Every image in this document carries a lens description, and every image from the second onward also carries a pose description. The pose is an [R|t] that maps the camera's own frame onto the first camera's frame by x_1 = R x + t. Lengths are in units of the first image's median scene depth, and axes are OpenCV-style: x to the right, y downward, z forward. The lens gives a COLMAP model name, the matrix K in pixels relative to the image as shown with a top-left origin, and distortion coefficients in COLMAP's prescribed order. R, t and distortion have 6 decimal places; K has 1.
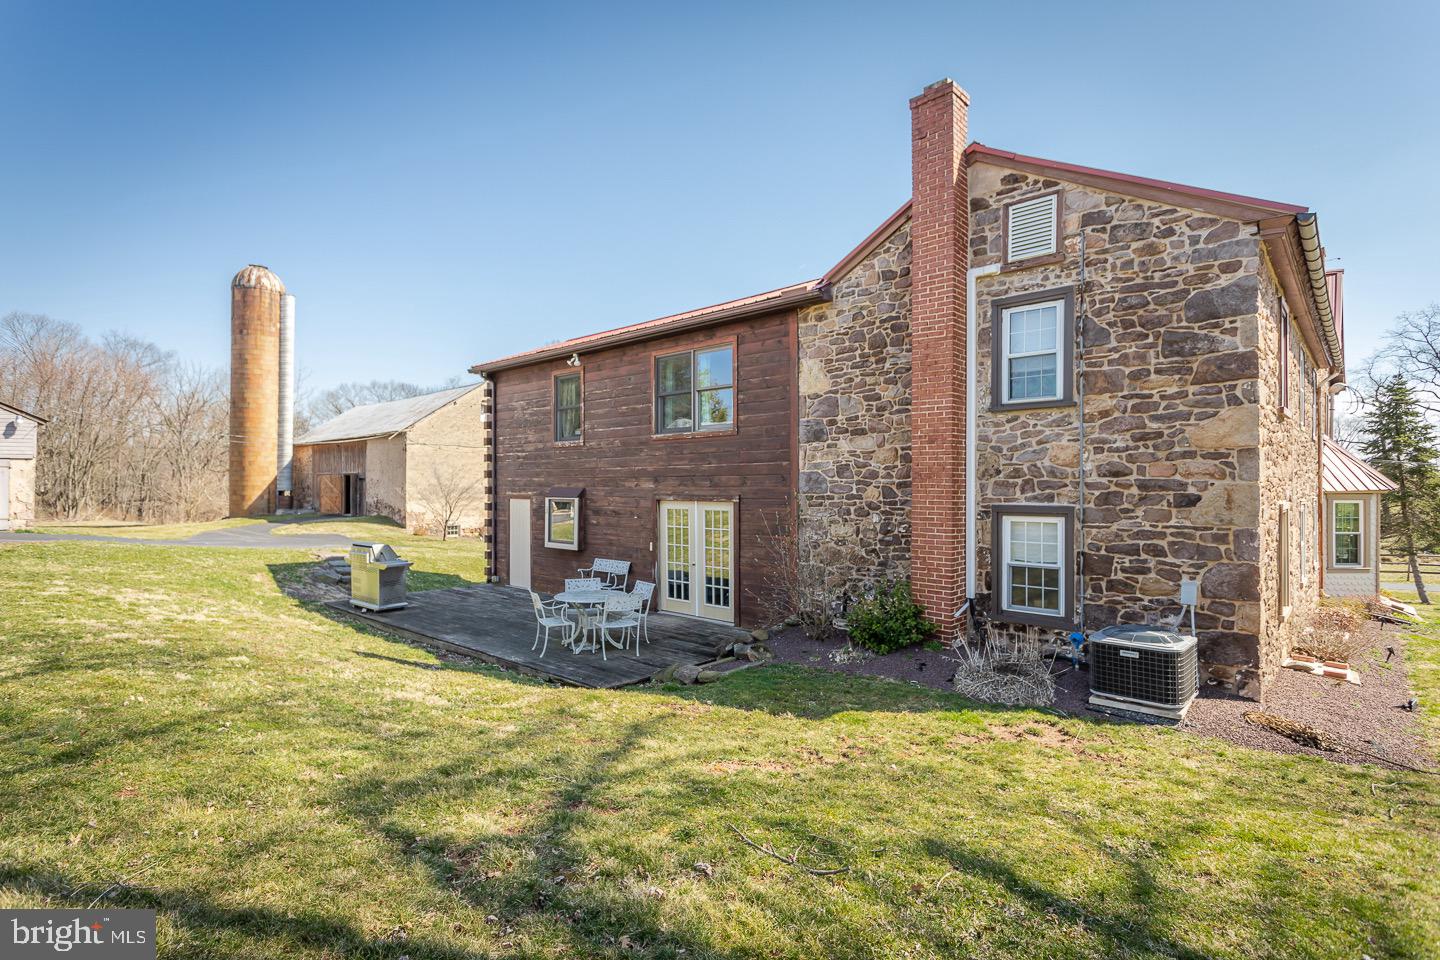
lens RADIAL K [[693.7, 0, 722.7], [0, 693.7, 482.8], [0, 0, 1]] dist [-0.001609, -0.000023]
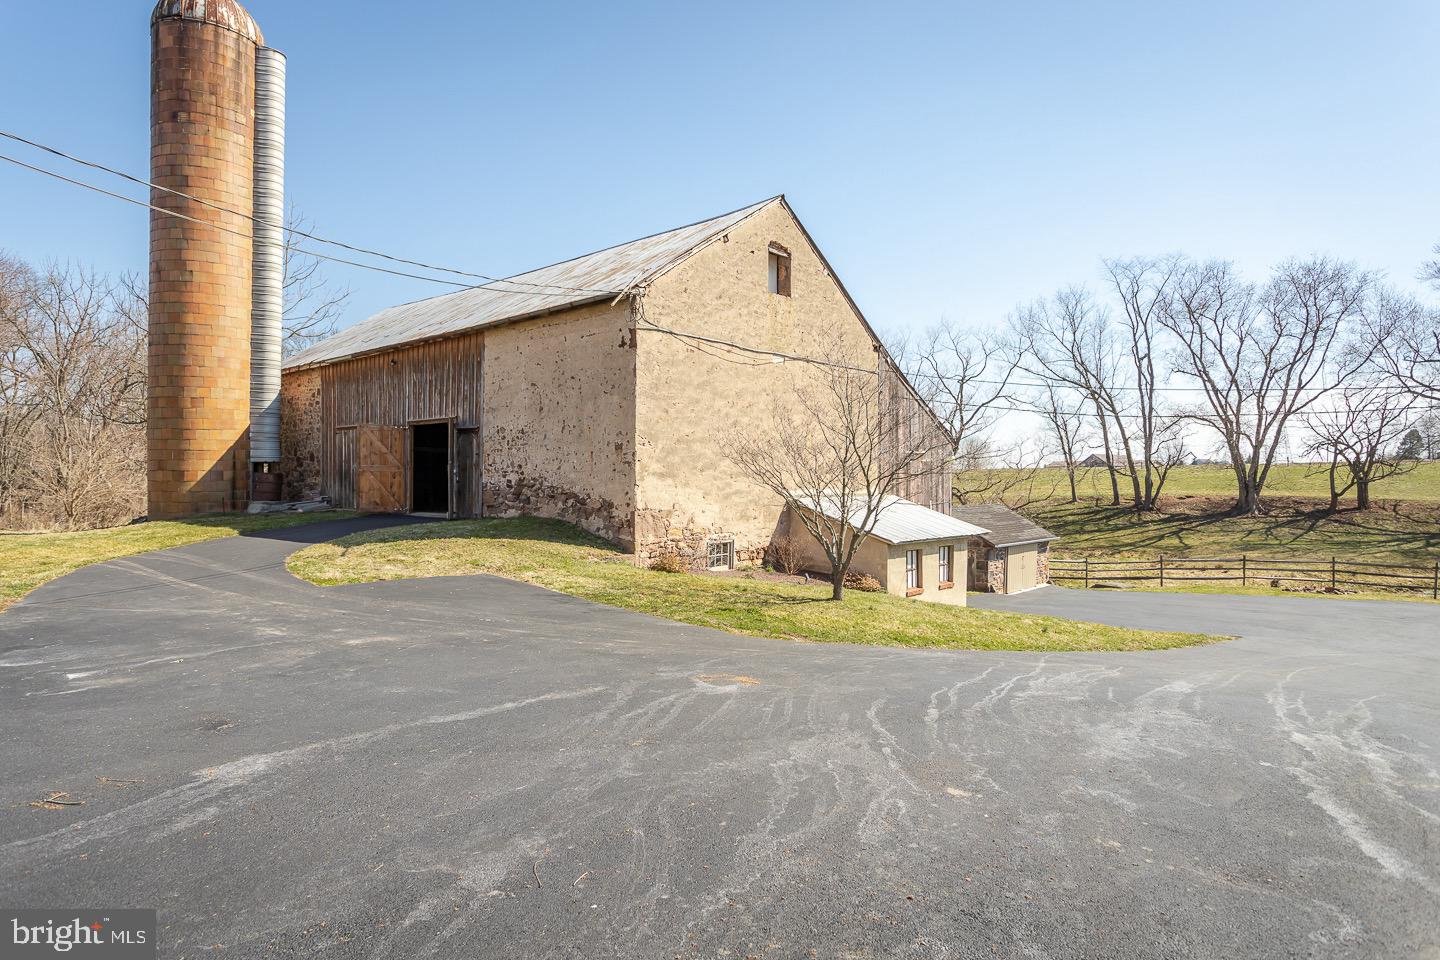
lens RADIAL K [[793.6, 0, 718.3], [0, 793.6, 478.6], [0, 0, 1]] dist [0.000621, 0.002913]
pose [[0.999868, 0.003813, 0.015819, -0.338410], [-0.003915, 0.999972, 0.006398, 0.018324], [-0.015794, -0.006459, 0.999854, 0.460990]]
